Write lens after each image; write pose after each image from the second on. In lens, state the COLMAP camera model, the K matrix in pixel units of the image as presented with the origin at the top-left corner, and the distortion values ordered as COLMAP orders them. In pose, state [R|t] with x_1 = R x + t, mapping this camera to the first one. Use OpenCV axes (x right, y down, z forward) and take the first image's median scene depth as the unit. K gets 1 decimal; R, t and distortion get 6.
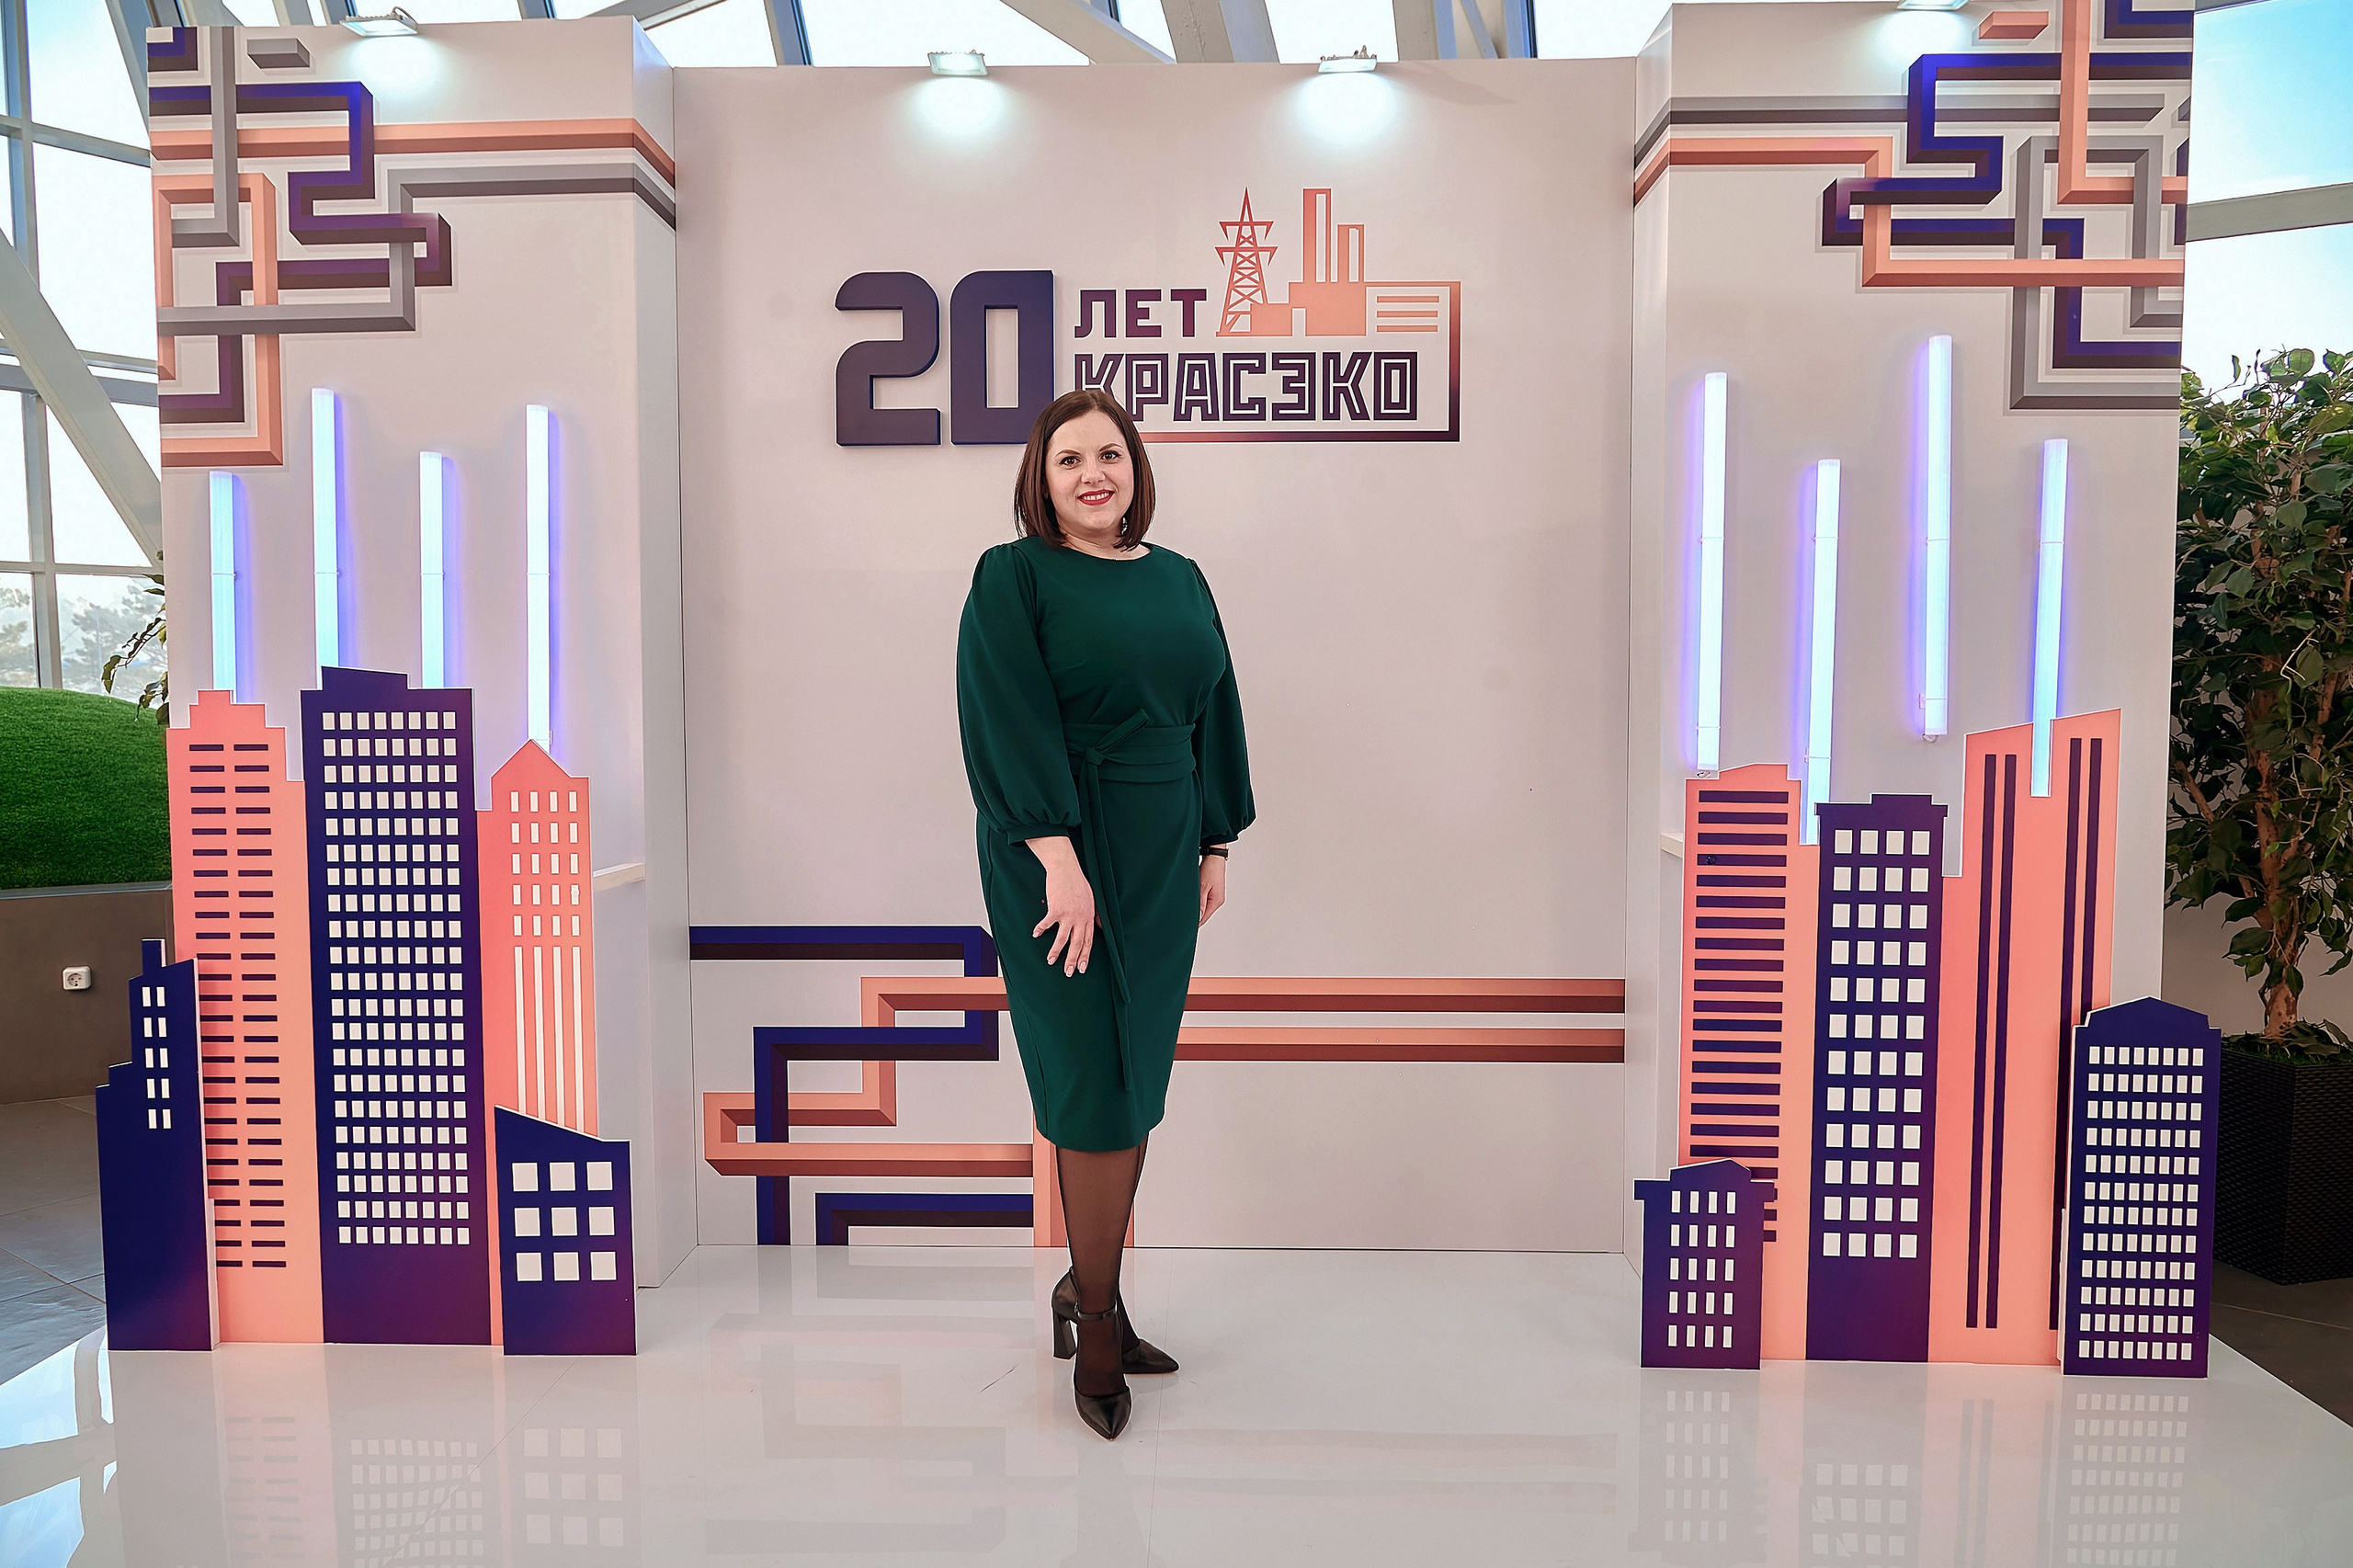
lens RADIAL K [[1553.8, 0, 1181.1], [0, 1553.8, 785.4], [0, 0, 1]] dist [-0.004483, 0.002291]
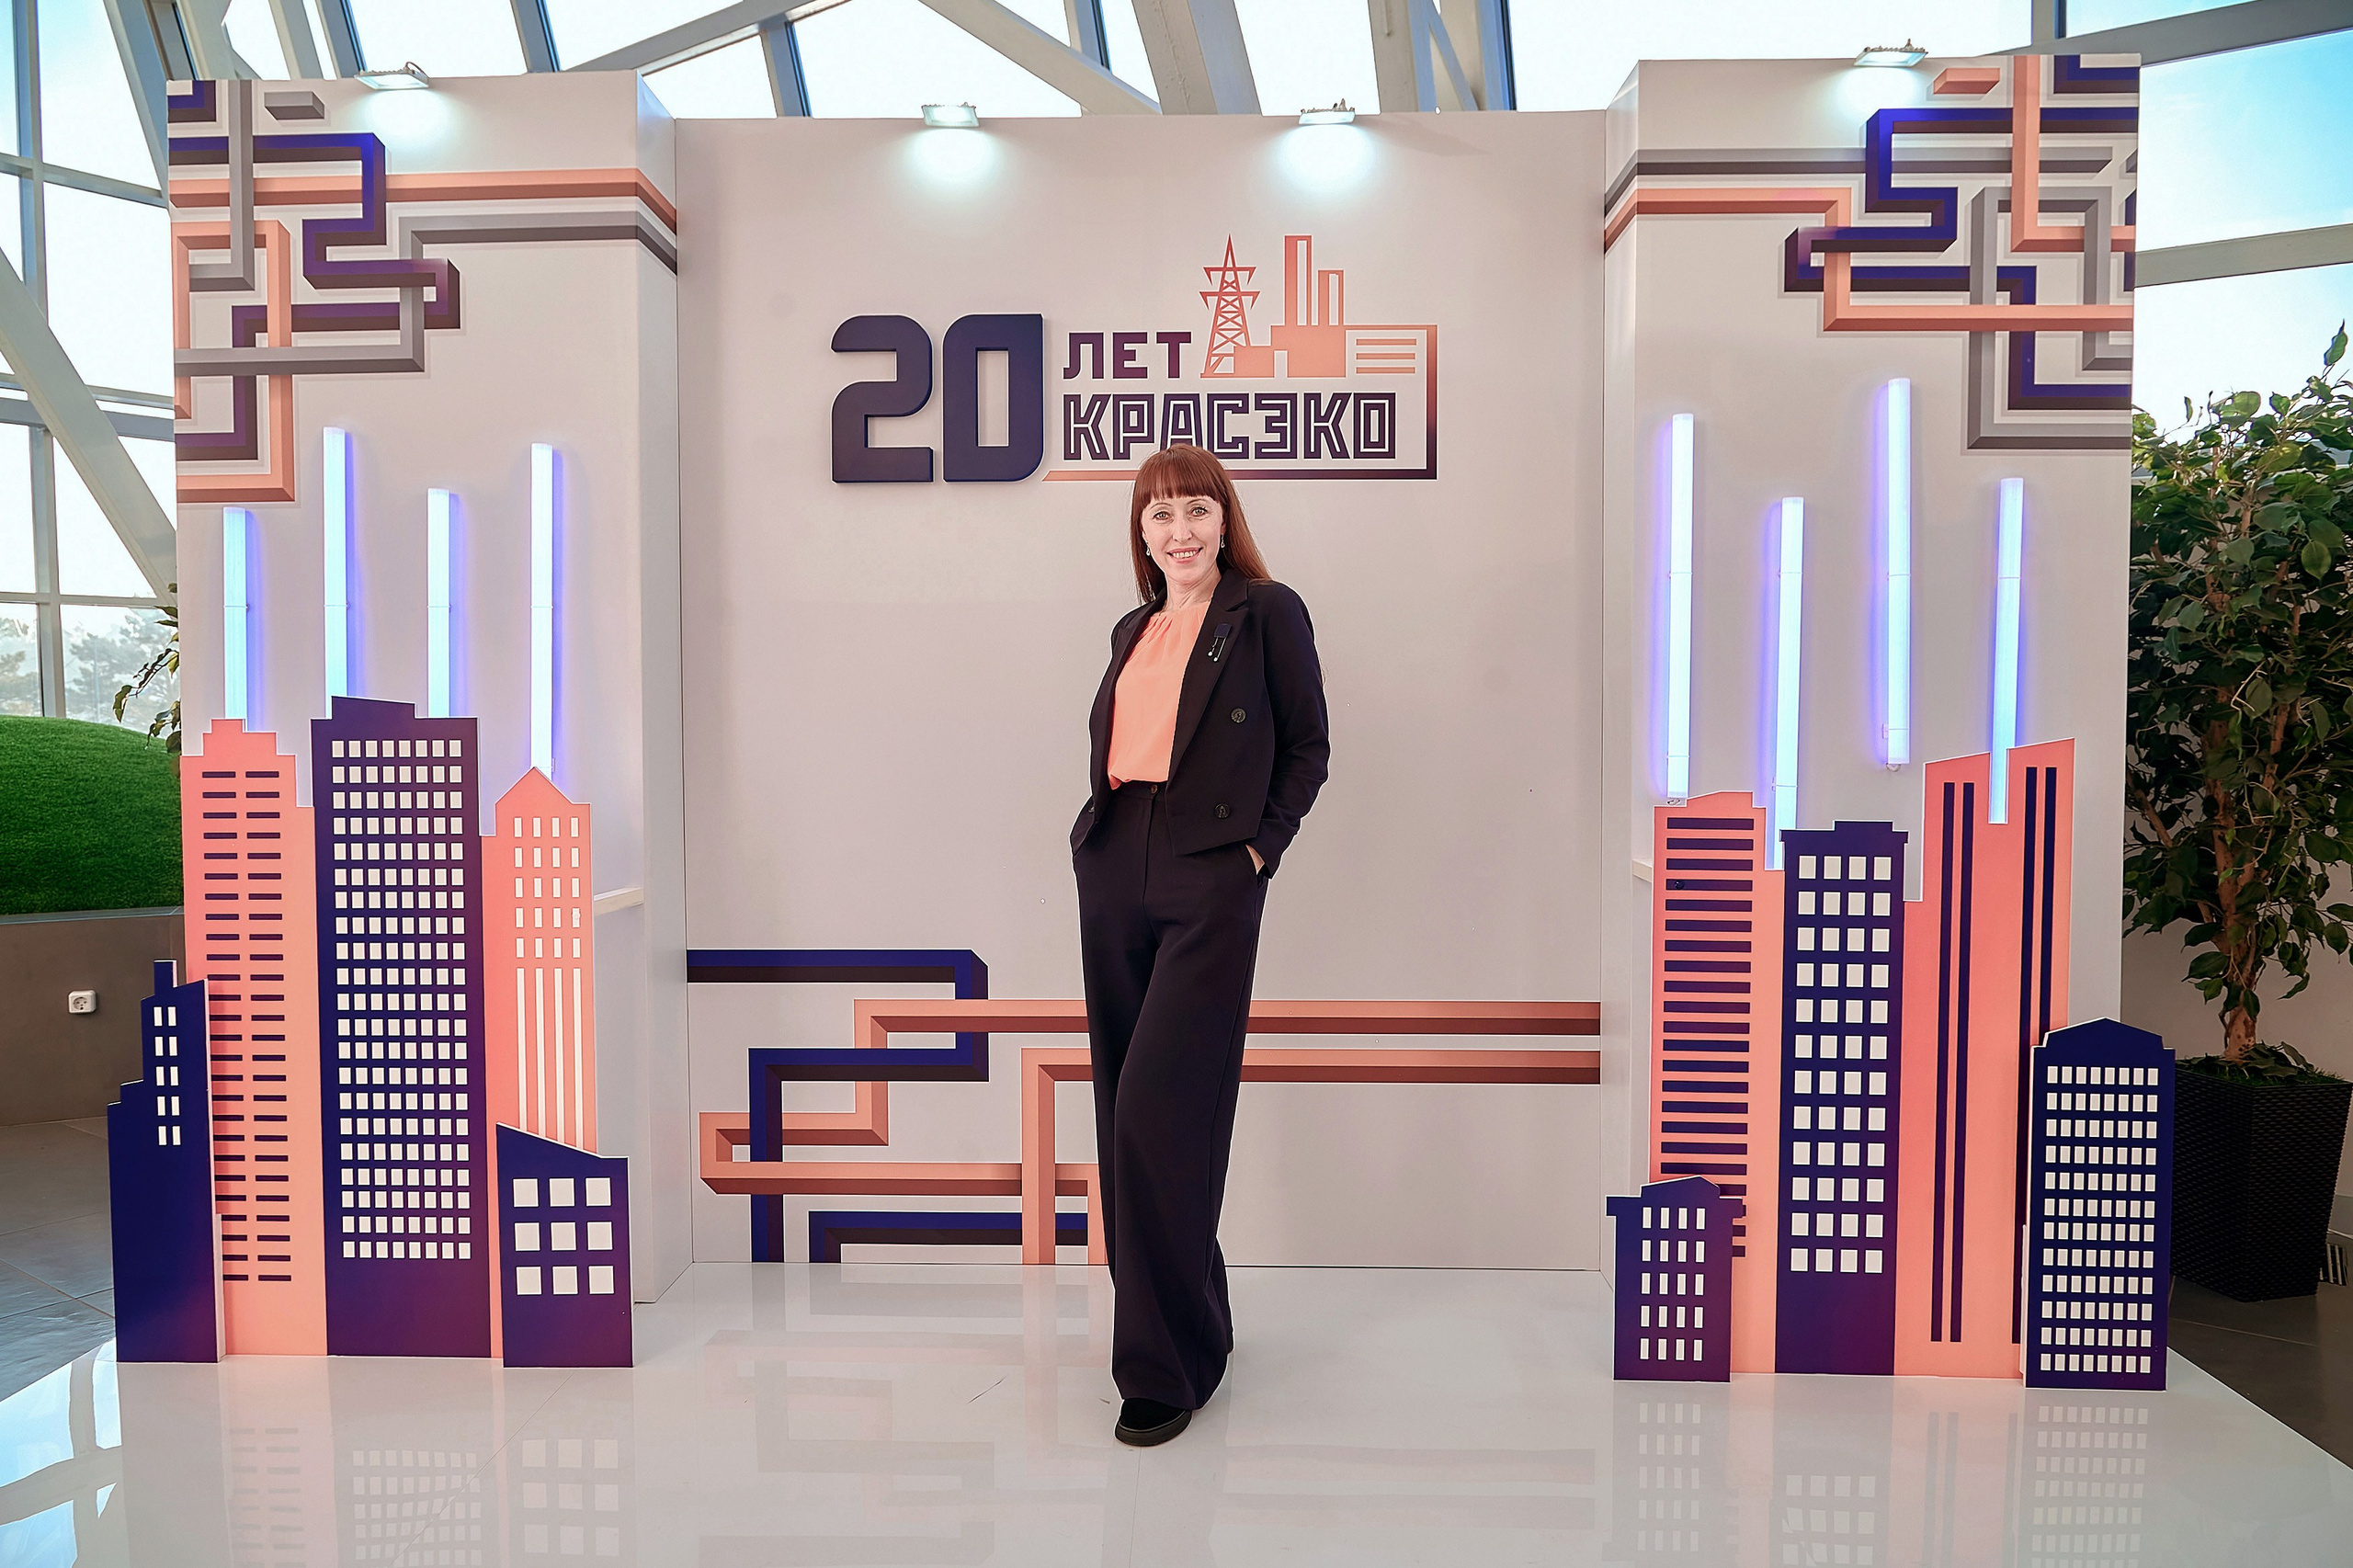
lens RADIAL K [[1544.1, 0, 1174.1], [0, 1544.1, 786.1], [0, 0, 1]] dist [-0.003195, 0.001842]
pose [[0.999999, 0.000521, 0.001633, 0.003967], [-0.000491, 0.999832, -0.018329, 0.001445], [-0.001642, 0.018328, 0.999831, -0.024293]]
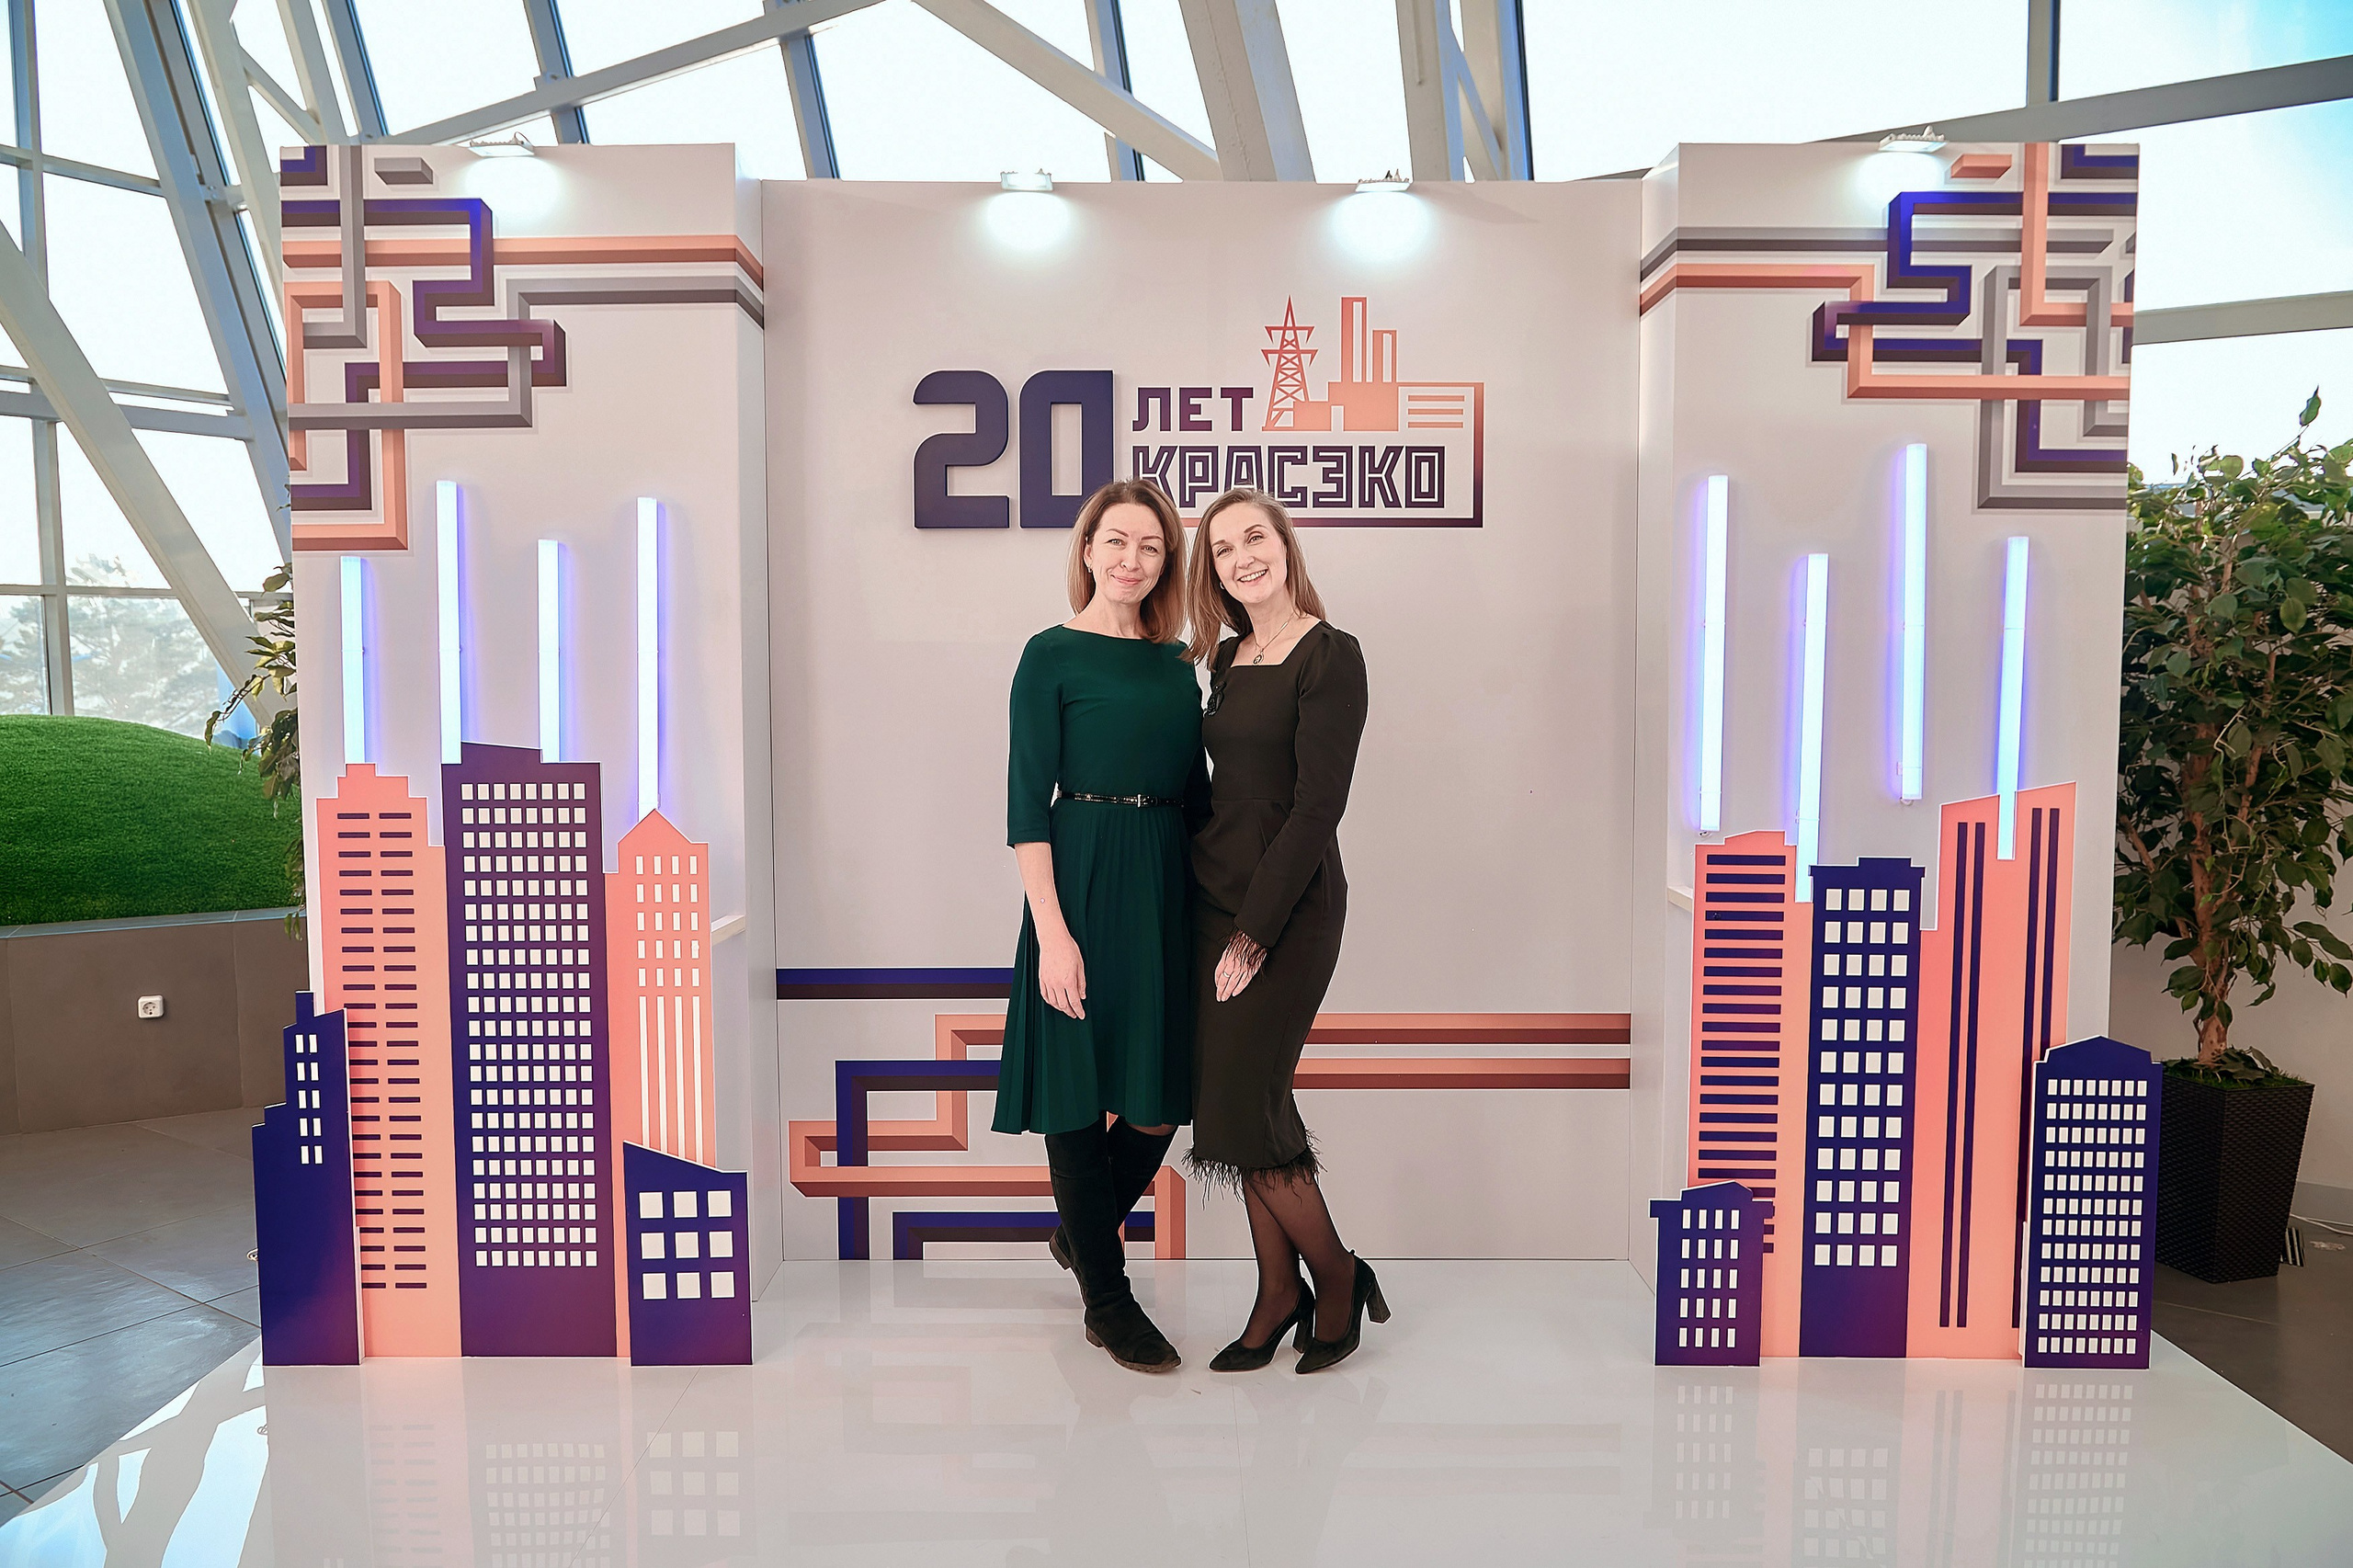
lens RADIAL K [[1544.1, 0, 1174.1], [0, 1544.1, 786.1], [0, 0, 1]] dist [-0.003195, 0.001842]
pose [[0.999604, -0.001525, 0.028105, -0.080873], [0.001343, 0.999978, 0.006505, -0.051793], [-0.028114, -0.006464, 0.999584, -0.103637]]
